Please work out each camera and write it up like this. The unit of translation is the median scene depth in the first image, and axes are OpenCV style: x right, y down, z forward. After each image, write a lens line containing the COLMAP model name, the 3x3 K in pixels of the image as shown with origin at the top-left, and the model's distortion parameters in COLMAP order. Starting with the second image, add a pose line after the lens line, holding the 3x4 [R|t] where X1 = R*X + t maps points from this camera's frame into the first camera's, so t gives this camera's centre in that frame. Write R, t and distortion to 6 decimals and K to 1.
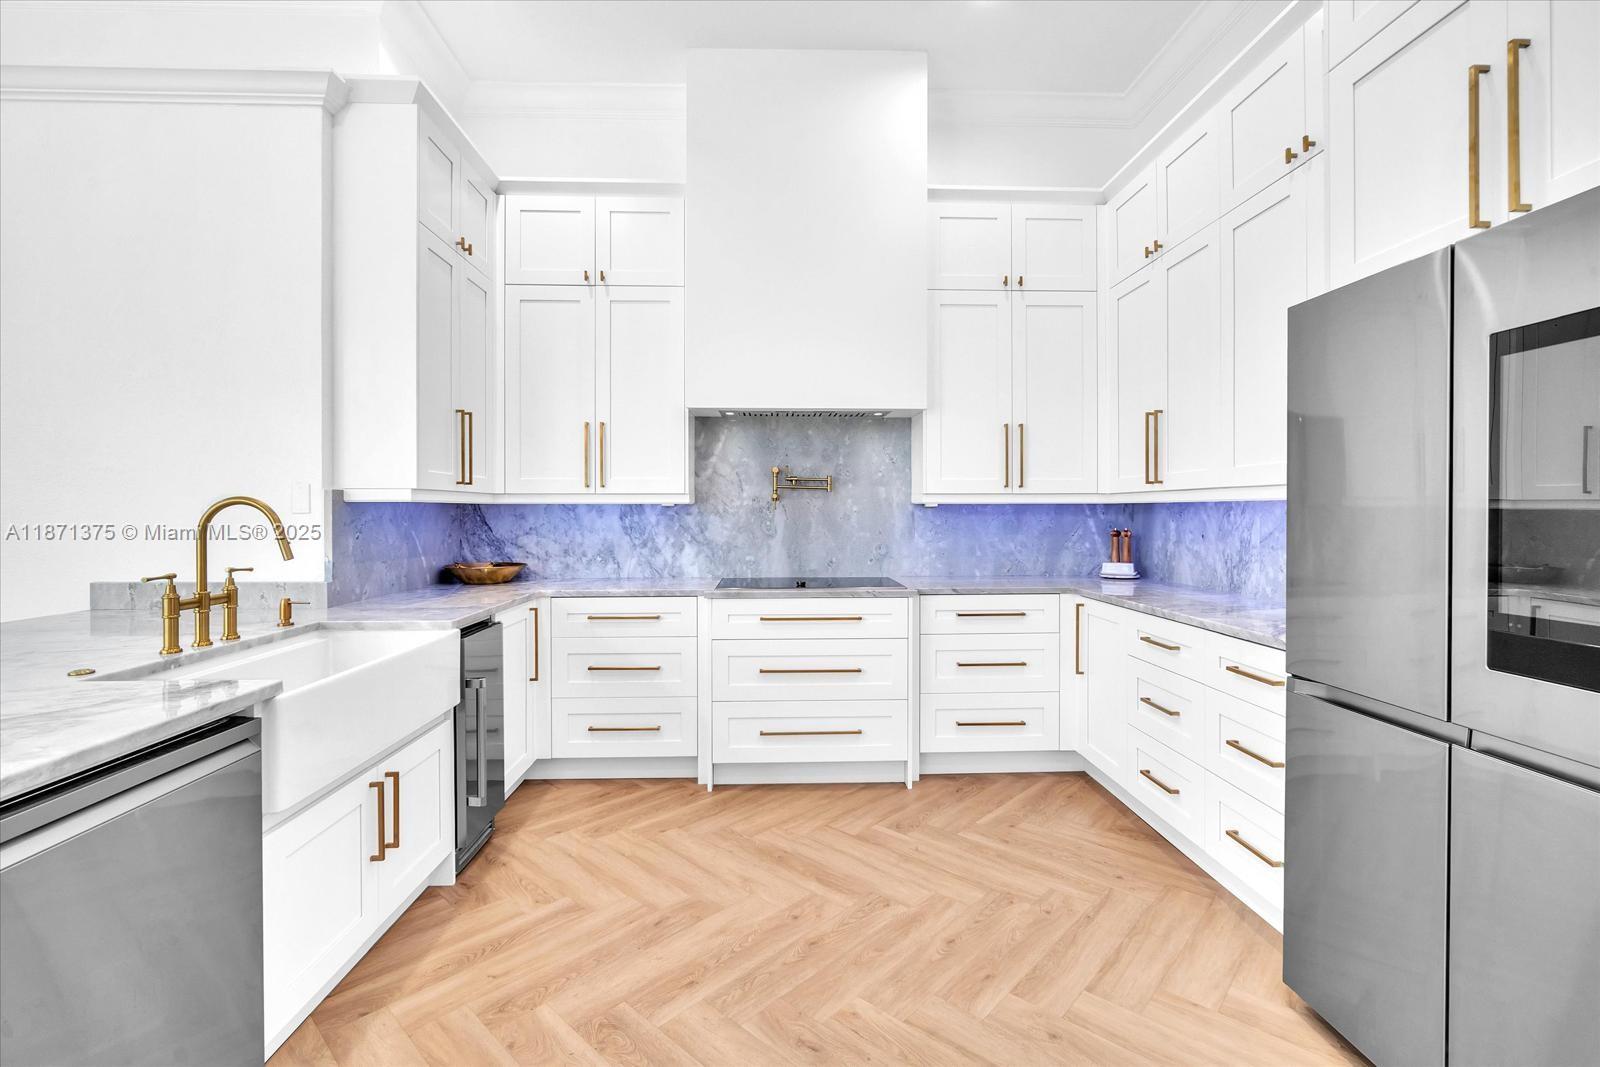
lens RADIAL K [[716.8, 0, 795.4], [0, 716.8, 513.6], [0, 0, 1]] dist [0.000423, 0.000110]
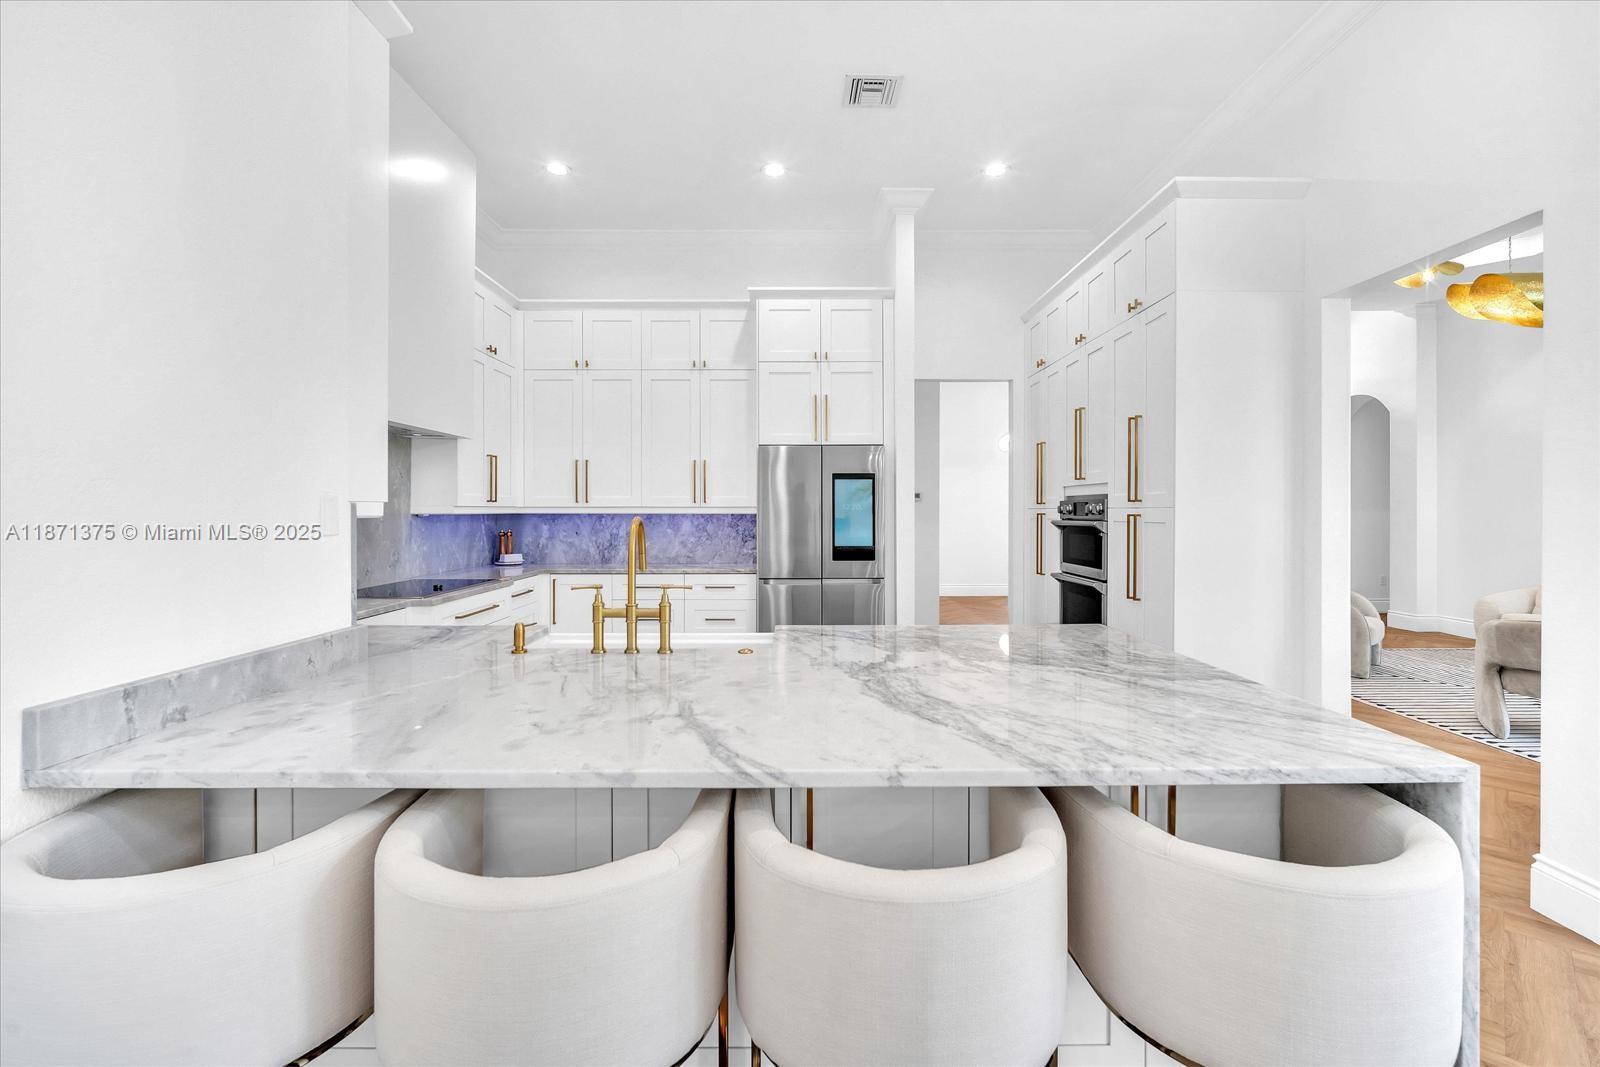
lens RADIAL K [[716.8, 0, 795.4], [0, 716.8, 513.6], [0, 0, 1]] dist [0.000423, 0.000110]
pose [[0.036724, -0.002896, 0.999321, -1.026891], [0.002832, 0.999992, 0.002793, -0.016946], [-0.999321, 0.002727, 0.036732, 0.381189]]
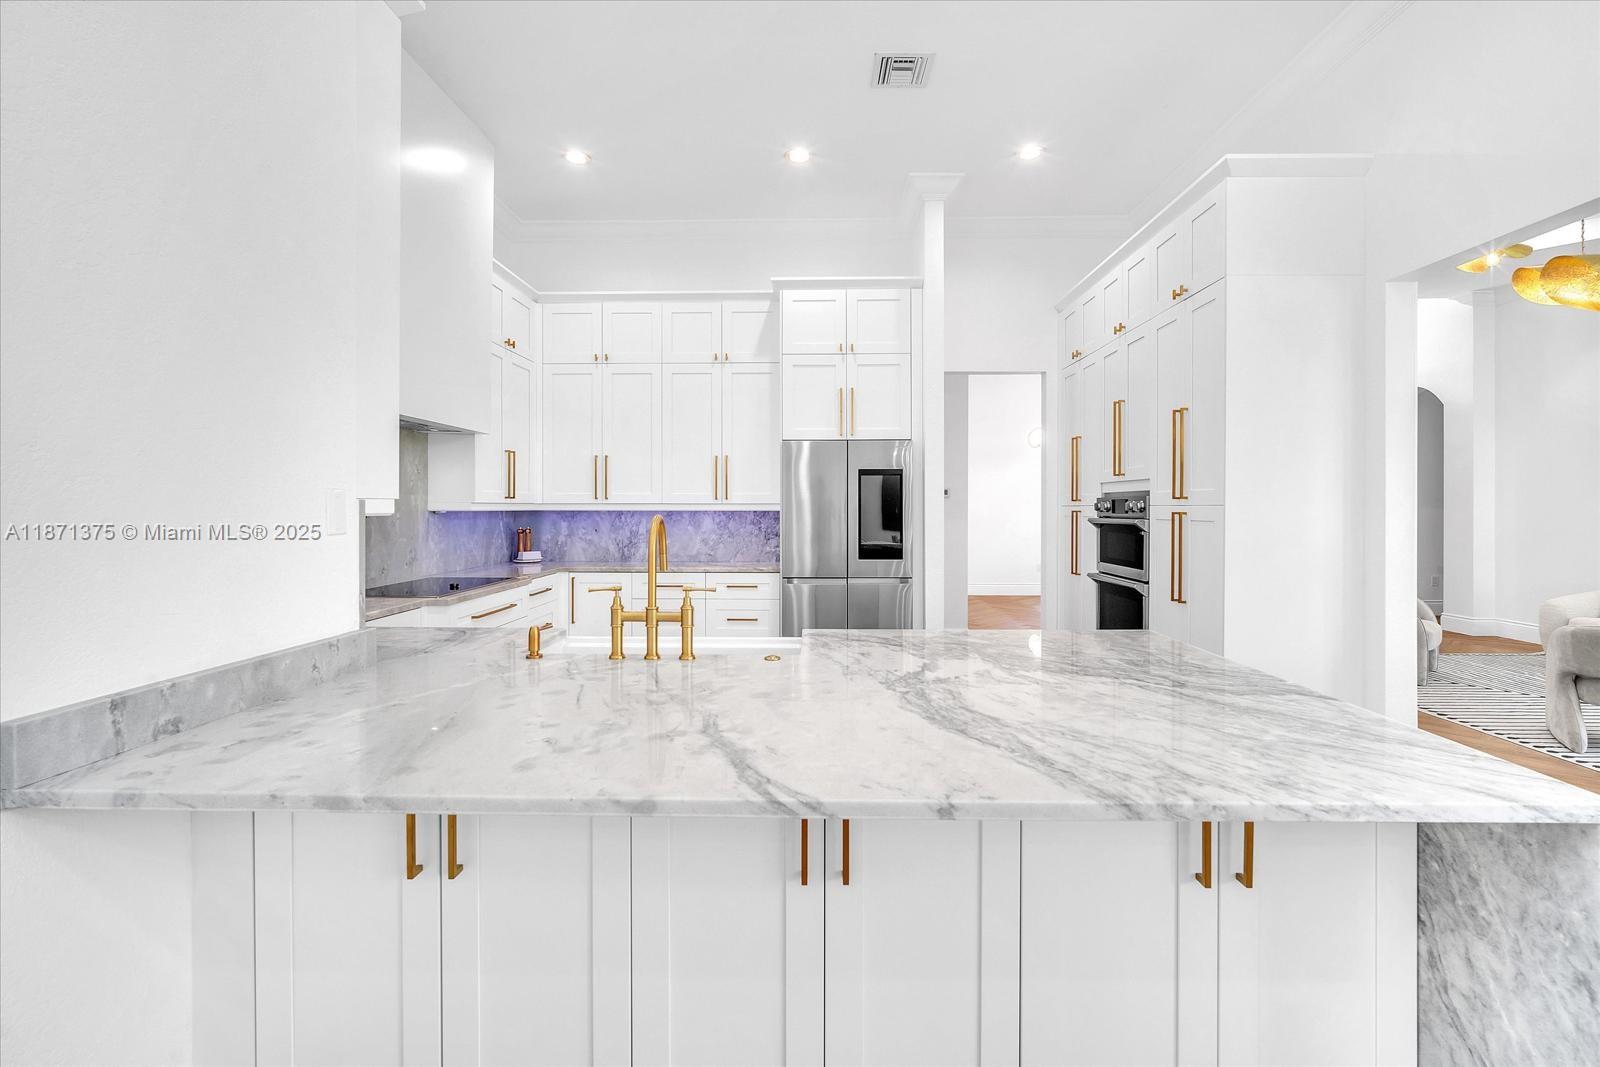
lens RADIAL K [[723.1, 0, 798.2], [0, 723.1, 510.0], [0, 0, 1]] dist [-0.001225, -0.000131]
pose [[0.061438, -0.002856, 0.998107, -0.997259], [0.001825, 0.999995, 0.002749, -0.018107], [-0.998109, 0.001652, 0.061443, 0.389332]]
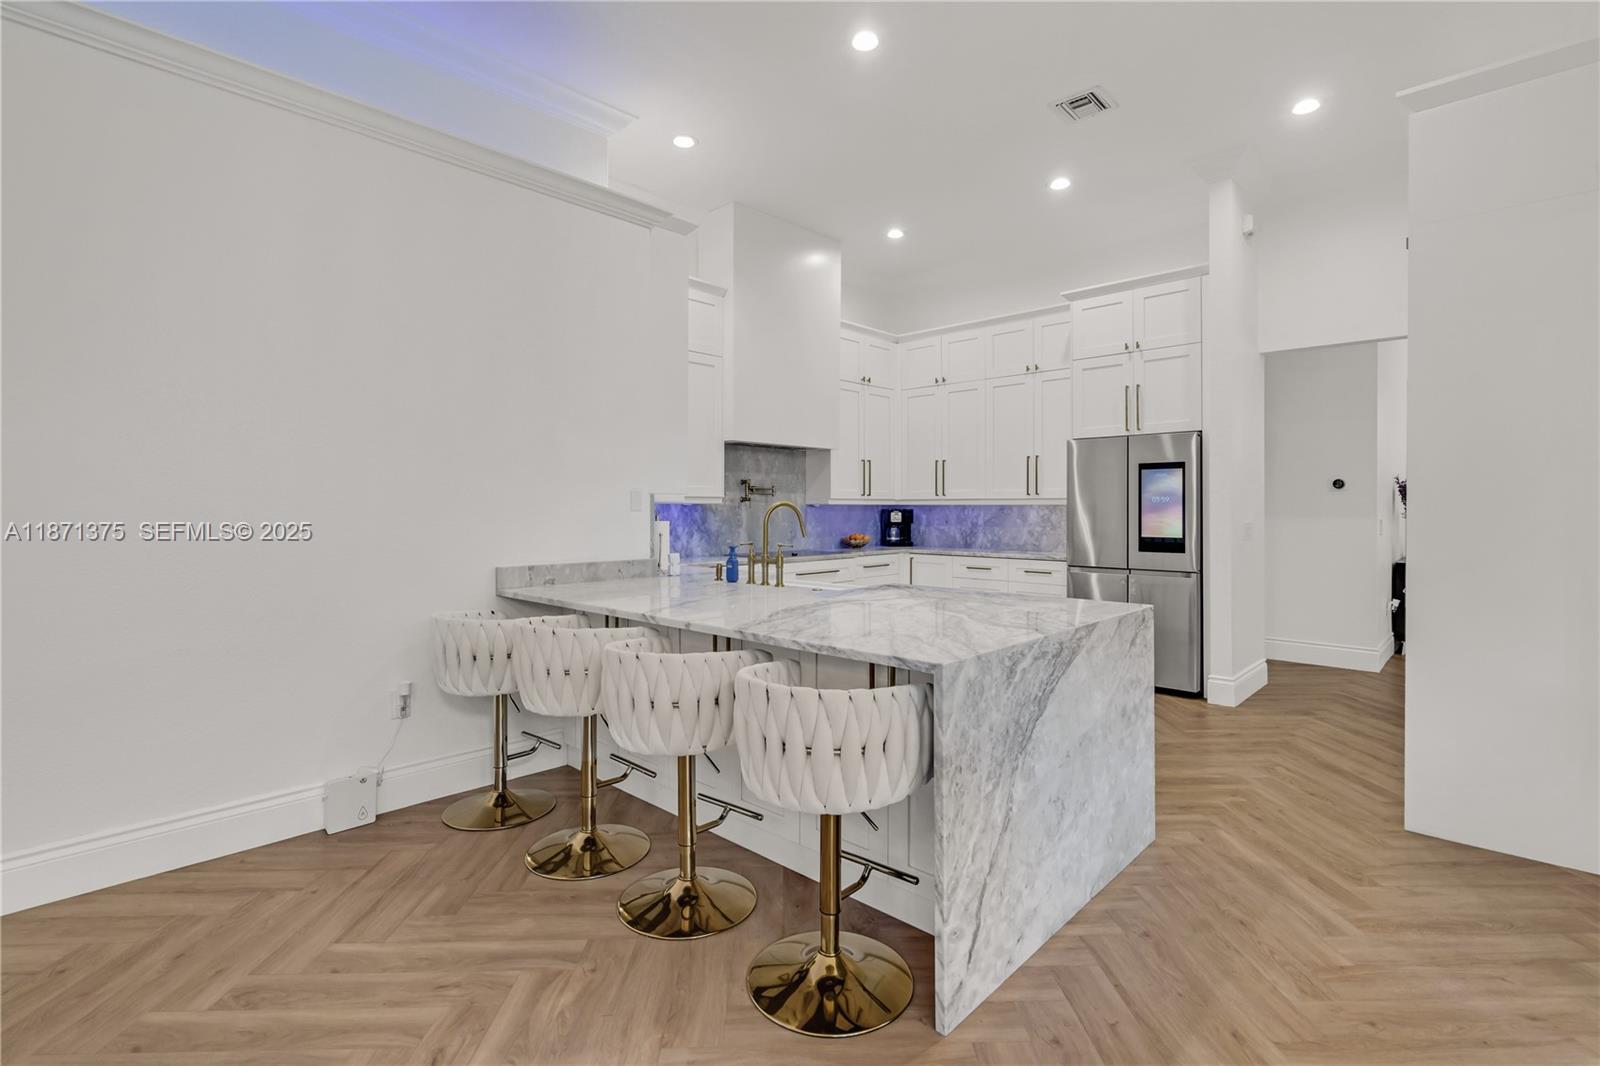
lens RADIAL K [[745.6, 0, 800.7], [0, 745.6, 506.6], [0, 0, 1]] dist [-0.001034, -0.000062]
pose [[0.716606, 0.002861, 0.697472, -1.101133], [-0.000114, 0.999992, -0.003985, -0.002273], [-0.697478, 0.002777, 0.716601, -0.207133]]
